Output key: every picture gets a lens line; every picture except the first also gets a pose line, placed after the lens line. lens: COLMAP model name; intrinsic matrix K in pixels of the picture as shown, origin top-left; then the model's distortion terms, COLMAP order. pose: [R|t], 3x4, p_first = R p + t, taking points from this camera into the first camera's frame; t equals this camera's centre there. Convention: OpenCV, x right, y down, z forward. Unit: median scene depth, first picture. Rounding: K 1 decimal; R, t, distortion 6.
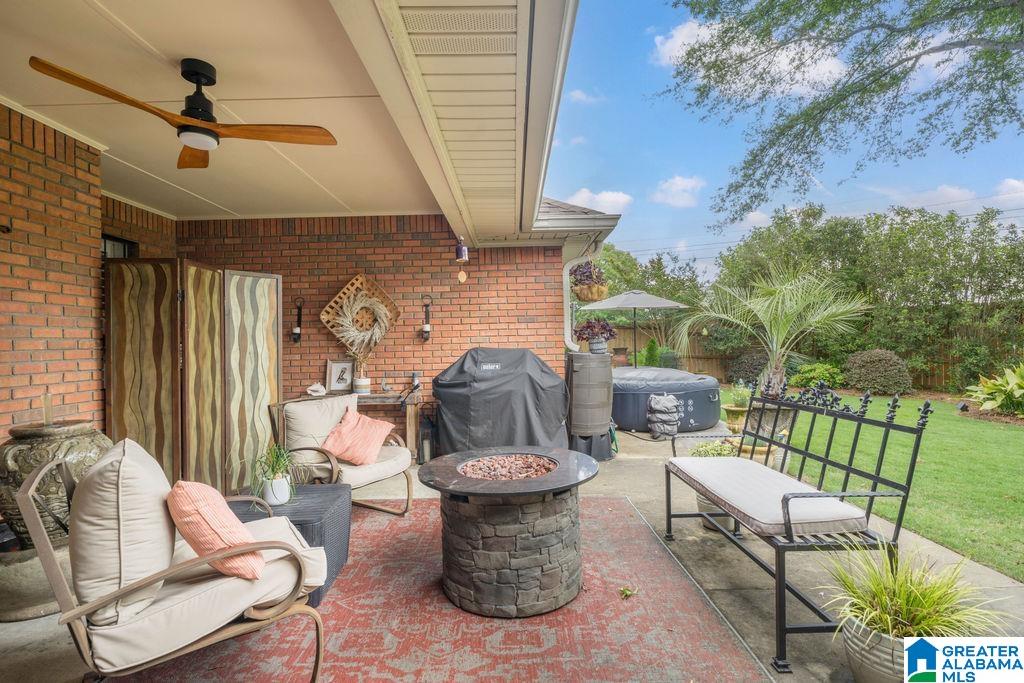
lens RADIAL K [[480.5, 0, 512.0], [0, 480.5, 341.5], [0, 0, 1]] dist [-0.001994, -0.000506]
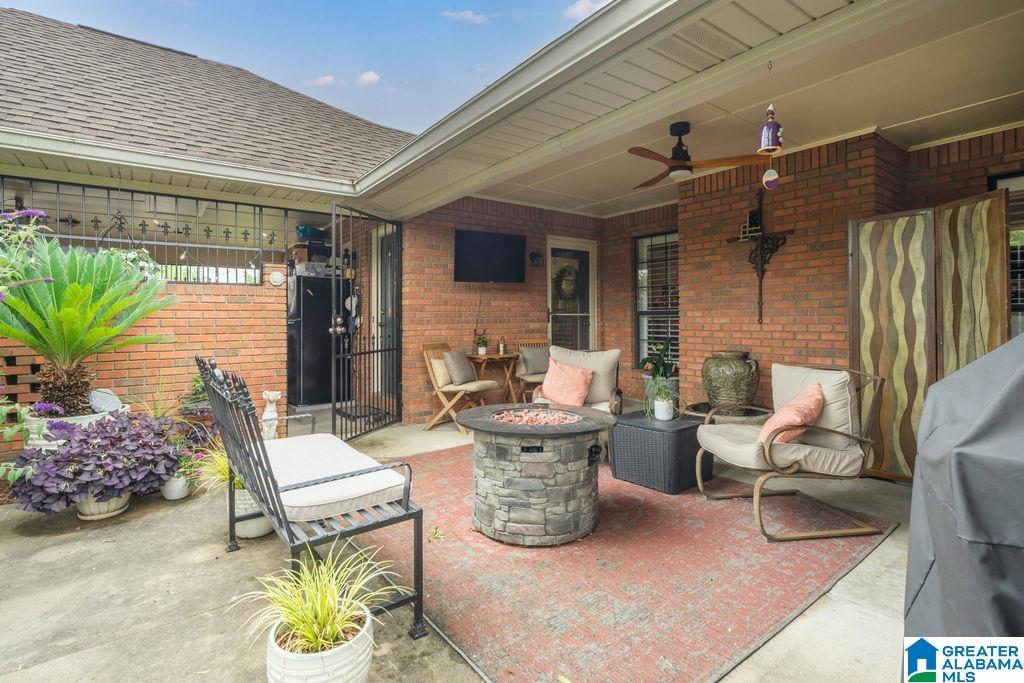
lens RADIAL K [[500.8, 0, 509.8], [0, 500.8, 319.3], [0, 0, 1]] dist [-0.003007, -0.000483]
pose [[-0.808734, 0.023316, -0.587712, 0.351782], [0.023158, 0.999701, 0.007794, 0.010895], [0.587718, -0.007307, -0.809033, 0.930437]]
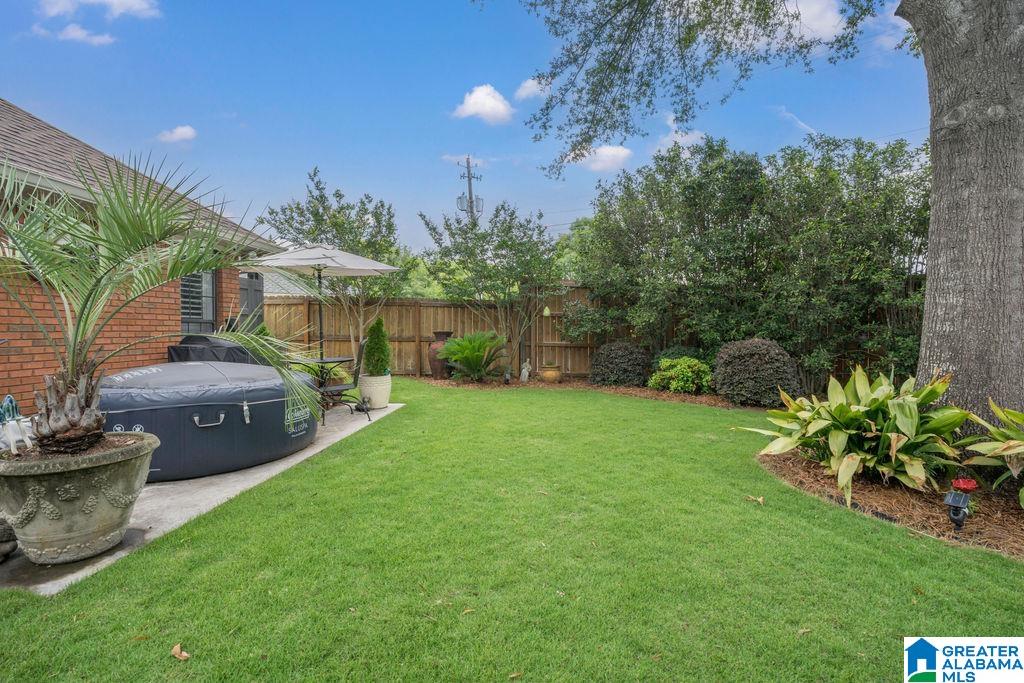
lens RADIAL K [[480.5, 0, 512.0], [0, 480.5, 341.5], [0, 0, 1]] dist [-0.001994, -0.000506]
pose [[0.996708, 0.014661, -0.079734, 1.048290], [-0.012134, 0.999411, 0.032089, 0.005988], [0.080157, -0.031016, 0.996300, 0.640738]]
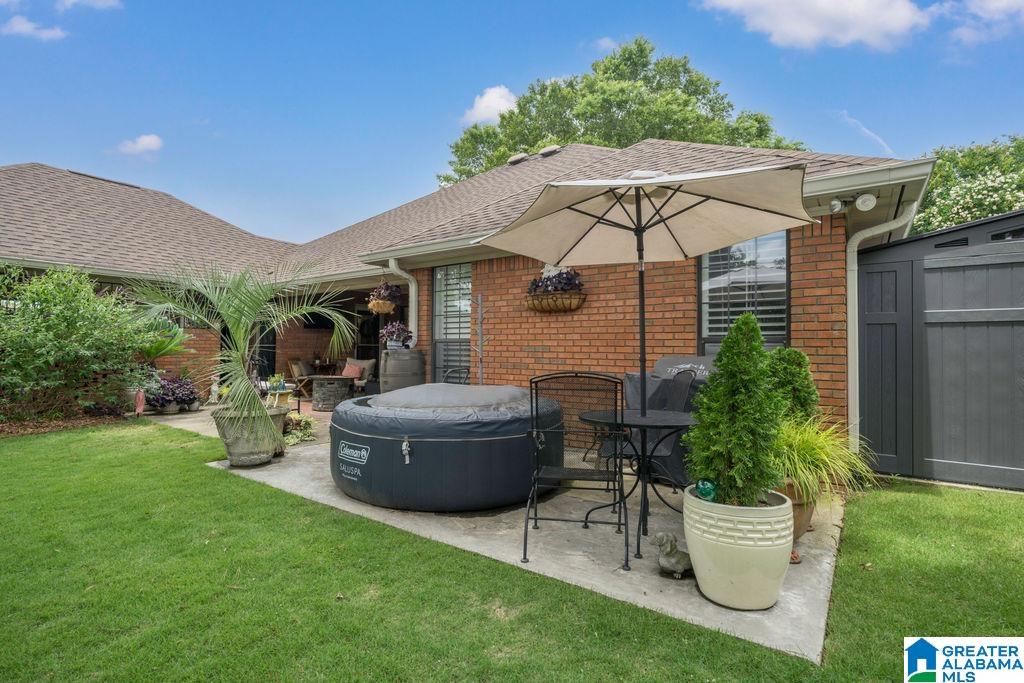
lens RADIAL K [[484.2, 0, 509.3], [0, 484.2, 338.4], [0, 0, 1]] dist [0.000191, 0.000653]
pose [[-0.588241, -0.006142, -0.808662, 1.039951], [0.004484, 0.999931, -0.010856, 0.008618], [0.808673, -0.010012, -0.588173, 2.031786]]
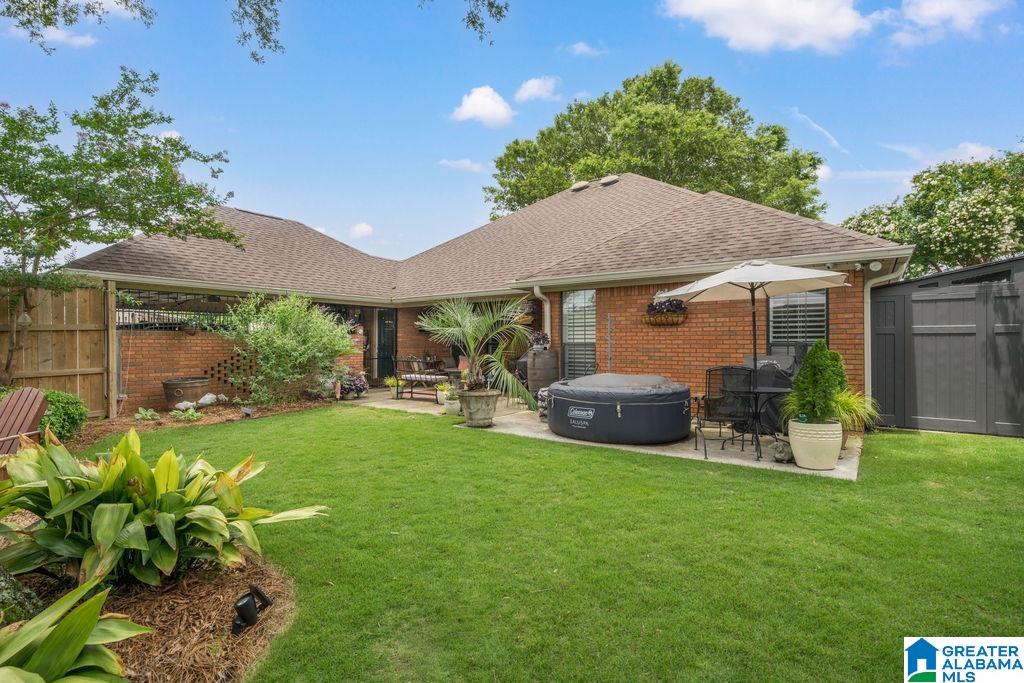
lens RADIAL K [[480.5, 0, 512.0], [0, 480.5, 341.5], [0, 0, 1]] dist [-0.001994, -0.000506]
pose [[-0.598134, 0.015786, -0.801241, 1.674285], [0.014262, 0.999857, 0.009053, -0.028724], [0.801270, -0.006013, -0.598273, 2.026858]]
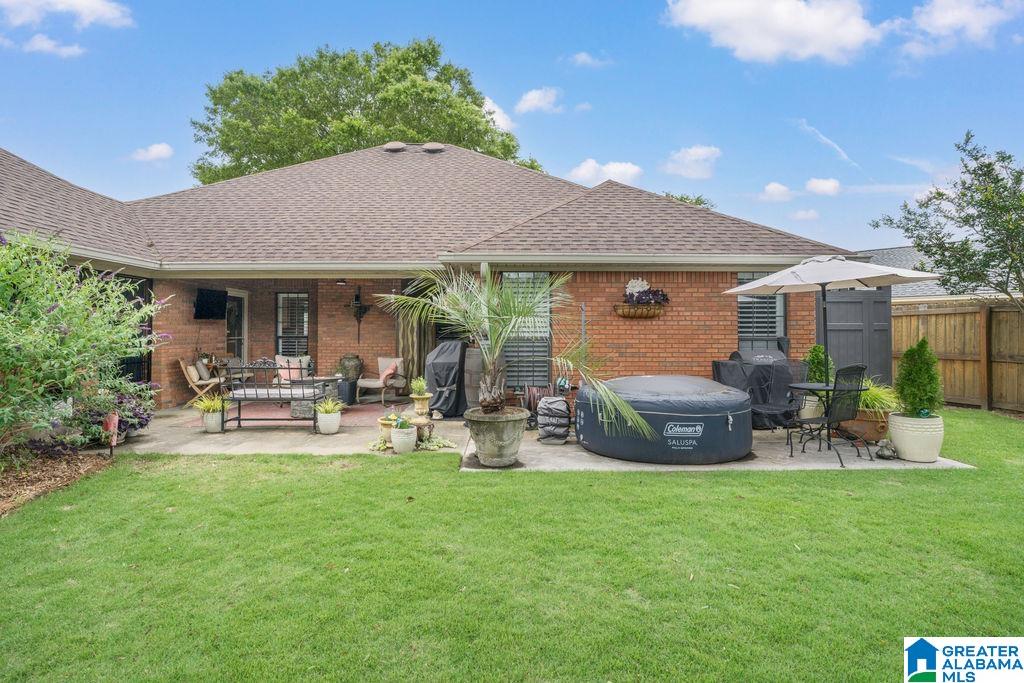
lens RADIAL K [[500.8, 0, 509.8], [0, 500.8, 319.3], [0, 0, 1]] dist [-0.003007, -0.000483]
pose [[-0.001574, -0.009524, -0.999953, 1.589148], [0.003371, 0.999949, -0.009529, -0.043947], [0.999993, -0.003385, -0.001541, 1.109526]]
